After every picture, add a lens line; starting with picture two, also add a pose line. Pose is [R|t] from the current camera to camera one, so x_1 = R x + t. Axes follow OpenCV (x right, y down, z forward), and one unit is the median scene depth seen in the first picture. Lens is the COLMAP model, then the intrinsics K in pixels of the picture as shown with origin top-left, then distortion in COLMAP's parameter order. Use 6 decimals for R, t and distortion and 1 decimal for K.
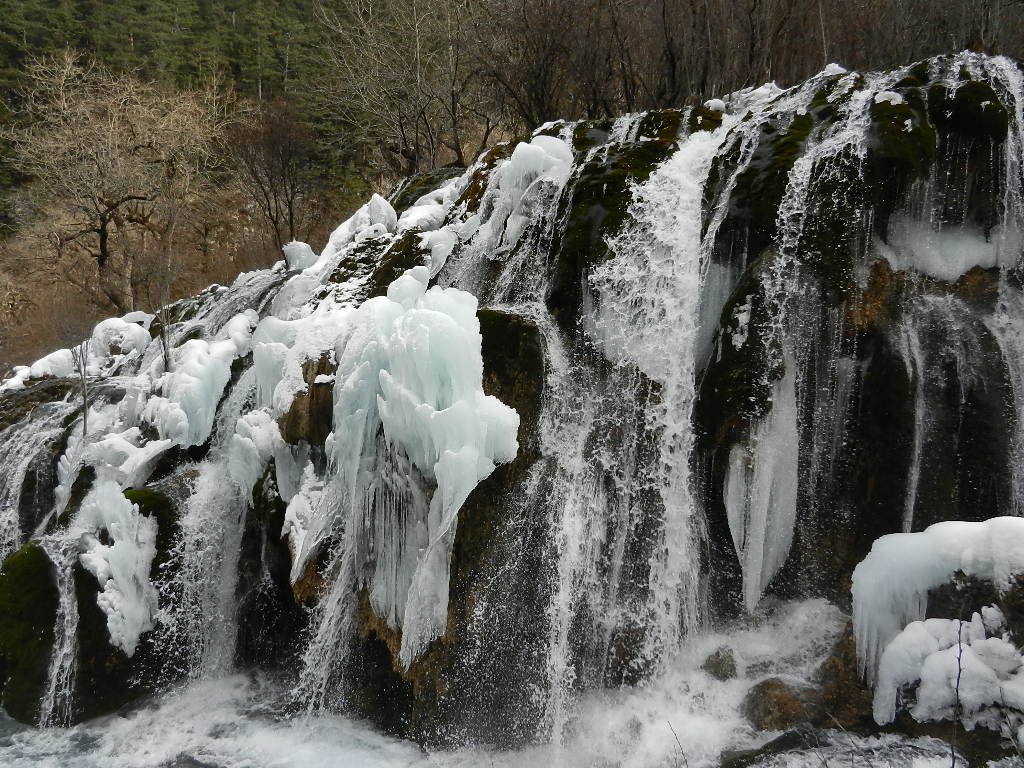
lens RADIAL K [[747.5, 0, 513.6], [0, 747.5, 383.9], [0, 0, 1]] dist [-0.018735, 0.016470]
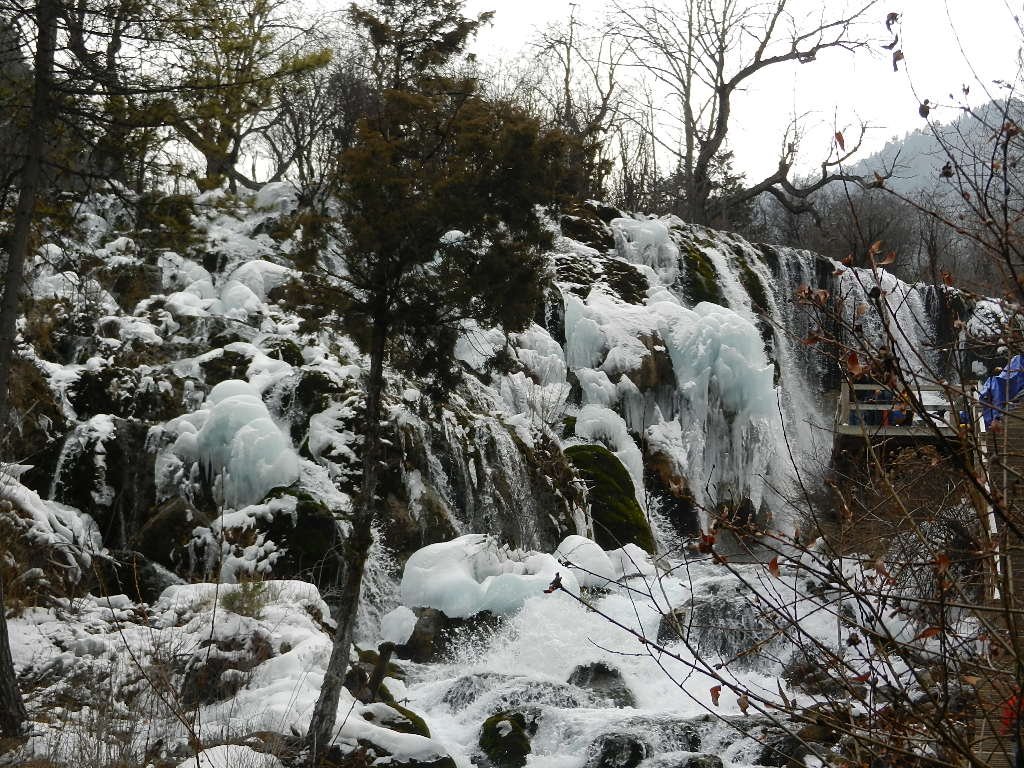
lens RADIAL K [[2076.4, 0, 517.2], [0, 2076.4, 384.3], [0, 0, 1]] dist [-0.034661, 0.000000]
pose [[0.228462, 0.139594, 0.963493, -4.157218], [0.078611, 0.983790, -0.161175, 0.685321], [-0.970374, 0.112564, 0.213785, 0.383316]]
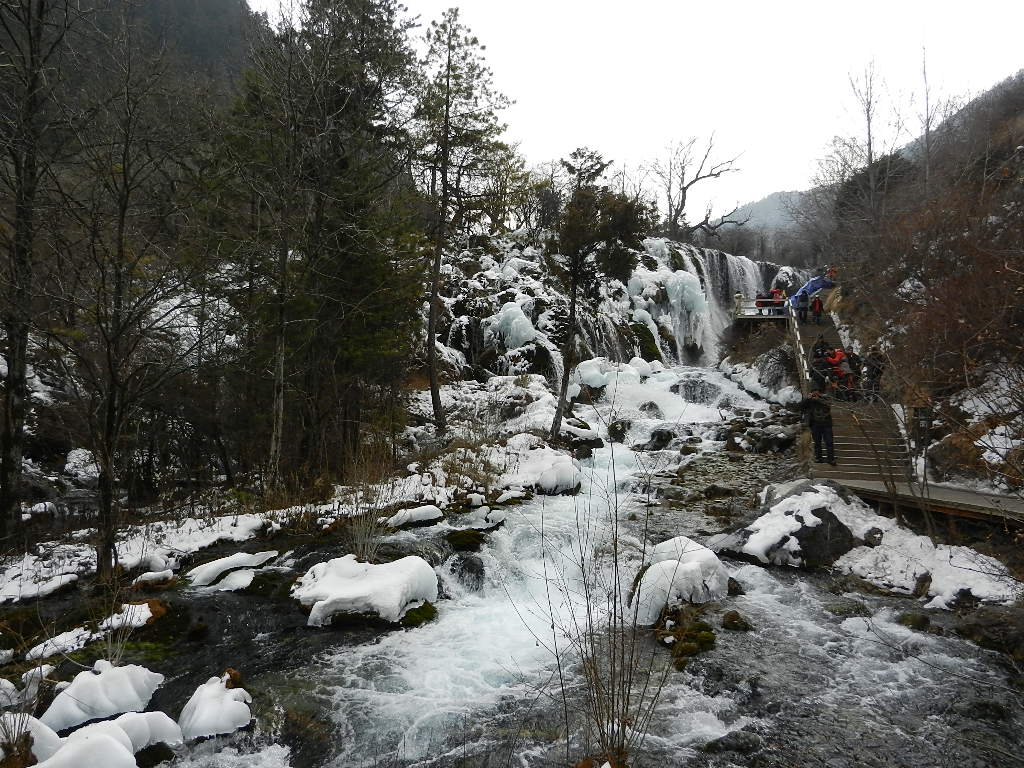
lens RADIAL K [[747.5, 0, 517.6], [0, 747.5, 386.1], [0, 0, 1]] dist [-0.018735, 0.016470]
pose [[0.328682, 0.031178, 0.943926, -4.145939], [0.080548, 0.994888, -0.060909, 0.678788], [-0.941000, 0.096051, 0.324490, 0.463916]]
